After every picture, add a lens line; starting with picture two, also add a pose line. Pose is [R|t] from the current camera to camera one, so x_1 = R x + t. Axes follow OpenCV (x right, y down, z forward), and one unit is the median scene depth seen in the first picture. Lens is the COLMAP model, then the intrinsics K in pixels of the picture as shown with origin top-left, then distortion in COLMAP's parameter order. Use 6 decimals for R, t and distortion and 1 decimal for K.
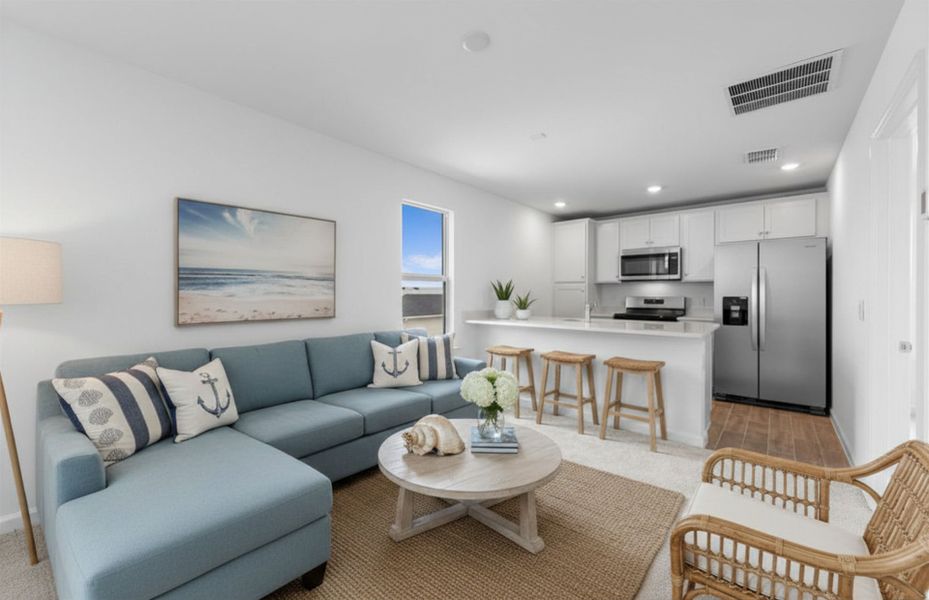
lens RADIAL K [[367.5, 0, 464.9], [0, 367.5, 296.8], [0, 0, 1]] dist [0.000222, -0.000232]
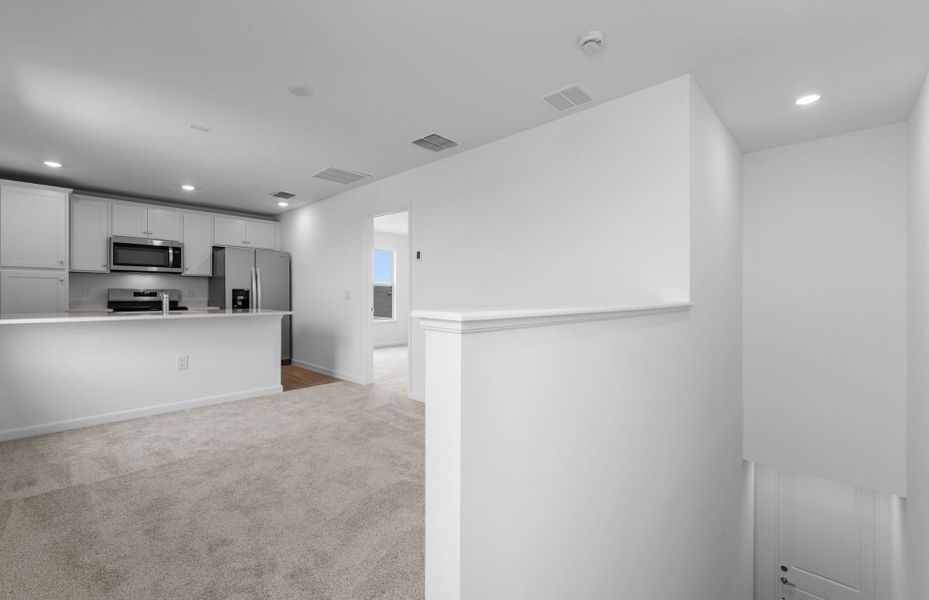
lens RADIAL K [[367.5, 0, 465.3], [0, 367.5, 296.4], [0, 0, 1]] dist [0.000222, -0.000232]
pose [[0.028897, -0.008155, 0.999549, -0.465345], [0.003153, 0.999962, 0.008067, 0.015246], [-0.999577, 0.002919, 0.028922, 0.138310]]
